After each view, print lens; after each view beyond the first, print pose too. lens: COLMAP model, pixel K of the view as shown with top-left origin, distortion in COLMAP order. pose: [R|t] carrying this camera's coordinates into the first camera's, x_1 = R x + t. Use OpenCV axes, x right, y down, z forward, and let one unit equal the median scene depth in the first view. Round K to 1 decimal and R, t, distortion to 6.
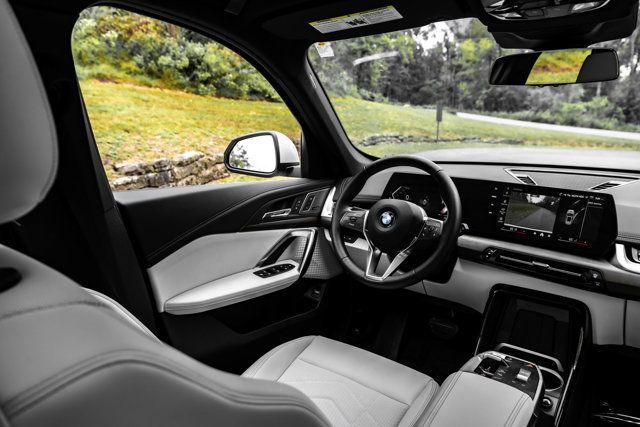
lens RADIAL K [[431.7, 0, 320.0], [0, 431.7, 213.5], [0, 0, 1]] dist [0.003940, 0.001205]
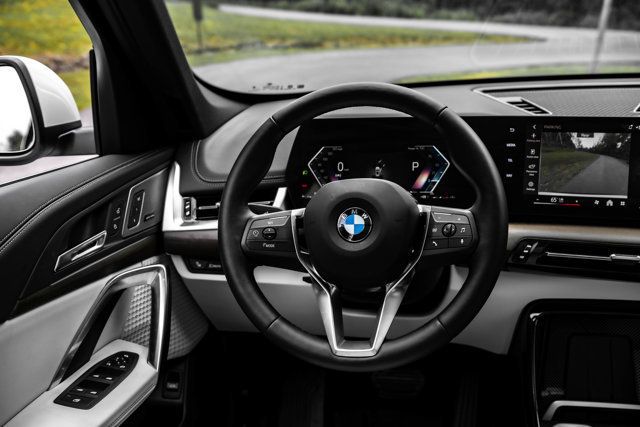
lens RADIAL K [[676.1, 0, 320.0], [0, 676.1, 213.5], [0, 0, 1]] dist [-0.001194, 0.008897]
pose [[0.899497, -0.173089, 0.401181, -0.135997], [0.146516, 0.984514, 0.096260, -0.058678], [-0.411630, -0.027806, 0.910927, 0.269633]]
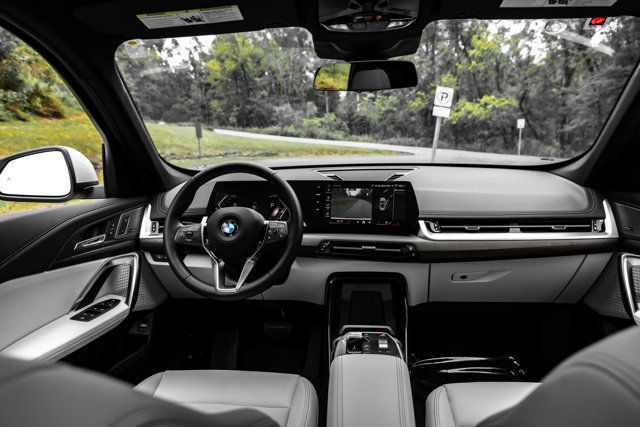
lens RADIAL K [[431.7, 0, 320.0], [0, 431.7, 213.5], [0, 0, 1]] dist [0.003940, 0.001205]
pose [[0.856954, -0.121572, 0.500850, -0.119140], [0.140430, 0.990091, 0.000051, 0.007292], [-0.495893, 0.070290, 0.865534, 0.048459]]
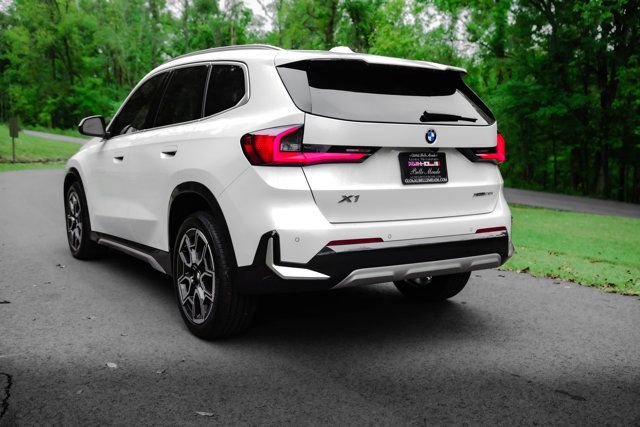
lens RADIAL K [[676.1, 0, 320.0], [0, 676.1, 213.5], [0, 0, 1]] dist [-0.001194, 0.008897]
pose [[0.738980, -0.057067, 0.671306, -2.013008], [0.129888, 0.989781, -0.058842, 0.933906], [-0.661088, 0.130678, 0.738841, -3.549319]]
